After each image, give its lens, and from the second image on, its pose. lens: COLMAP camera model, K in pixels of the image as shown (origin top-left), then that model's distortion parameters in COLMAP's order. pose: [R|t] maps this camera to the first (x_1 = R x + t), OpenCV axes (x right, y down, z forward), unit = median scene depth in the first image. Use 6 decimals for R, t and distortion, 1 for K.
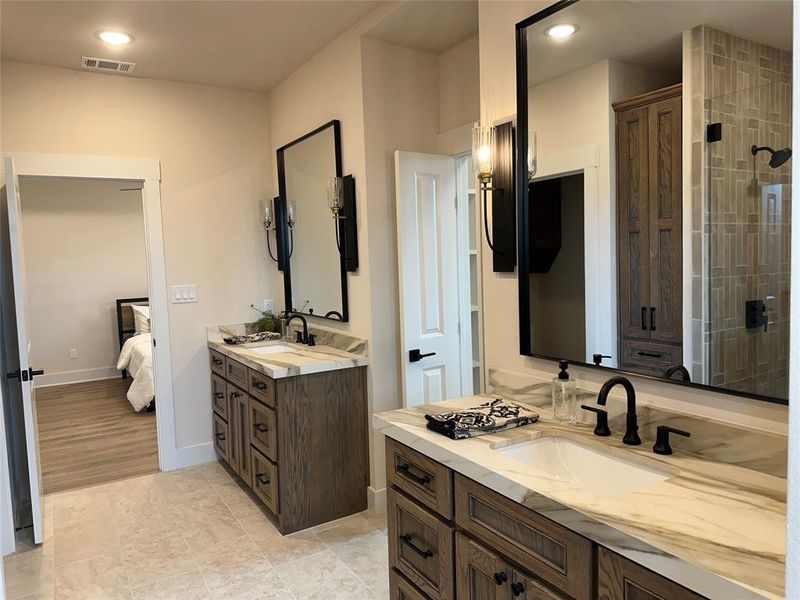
lens RADIAL K [[566.2, 0, 415.1], [0, 566.2, 301.8], [0, 0, 1]] dist [0.078789, -0.116350]
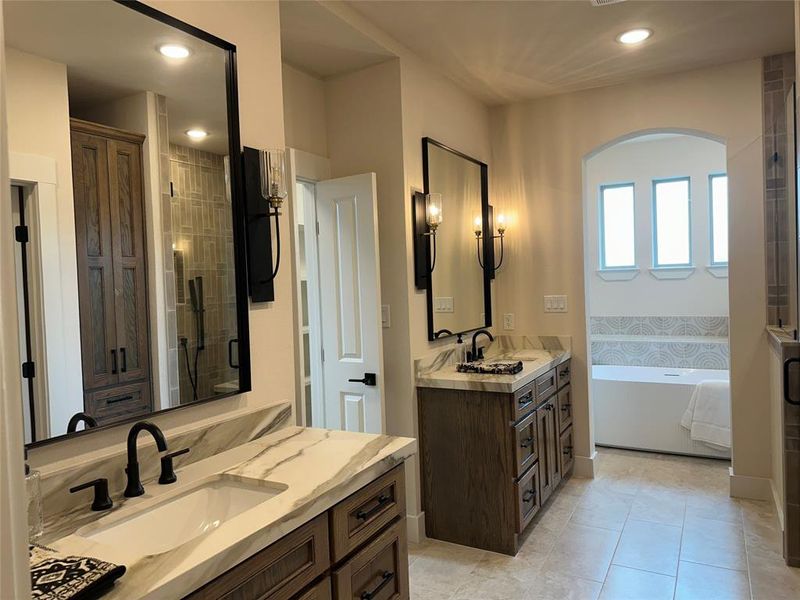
lens RADIAL K [[564.6, 0, 403.0], [0, 564.6, 297.6], [0, 0, 1]] dist [0.104063, -0.133846]
pose [[-0.481016, 0.018394, 0.876519, -0.805207], [0.122079, 0.991445, 0.046189, -0.075183], [-0.868171, 0.129223, -0.479146, 1.275348]]
